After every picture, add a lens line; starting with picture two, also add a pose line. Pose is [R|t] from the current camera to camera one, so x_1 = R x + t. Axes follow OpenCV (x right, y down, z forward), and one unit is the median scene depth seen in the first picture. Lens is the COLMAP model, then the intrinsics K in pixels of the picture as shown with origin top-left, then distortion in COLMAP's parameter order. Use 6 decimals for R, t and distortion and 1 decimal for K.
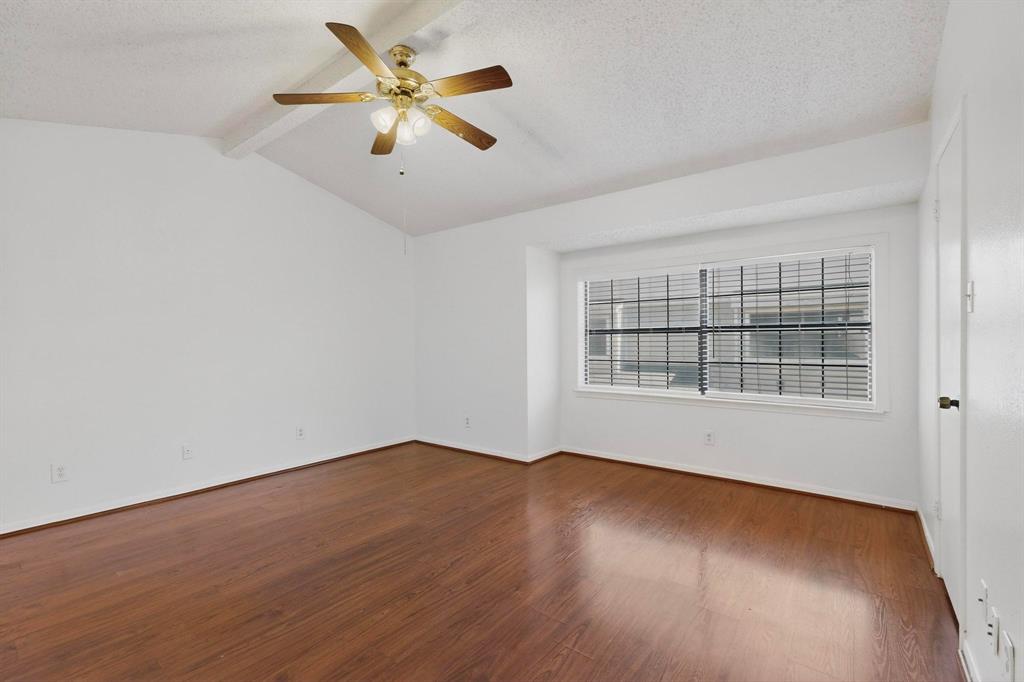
lens RADIAL K [[447.3, 0, 512.0], [0, 447.3, 341.0], [0, 0, 1]] dist [0.000029, -0.000741]
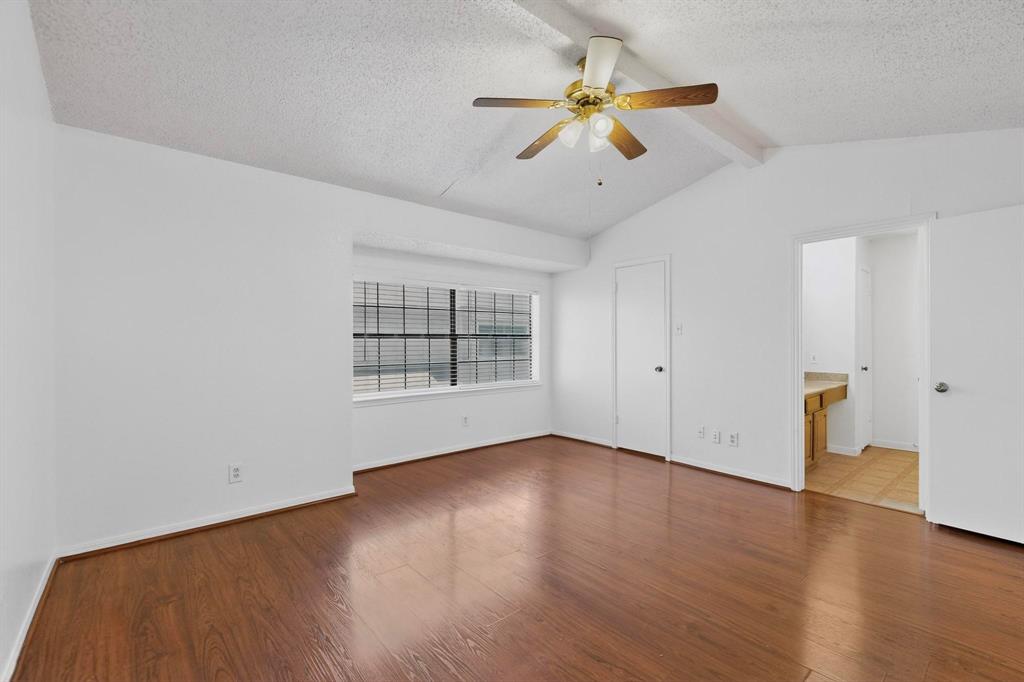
lens RADIAL K [[447.3, 0, 512.0], [0, 447.3, 341.0], [0, 0, 1]] dist [0.000029, -0.000741]
pose [[0.203415, 0.010662, 0.979034, -0.806566], [0.005407, 0.999913, -0.012013, 0.003782], [-0.979078, 0.007737, 0.203340, 0.614765]]
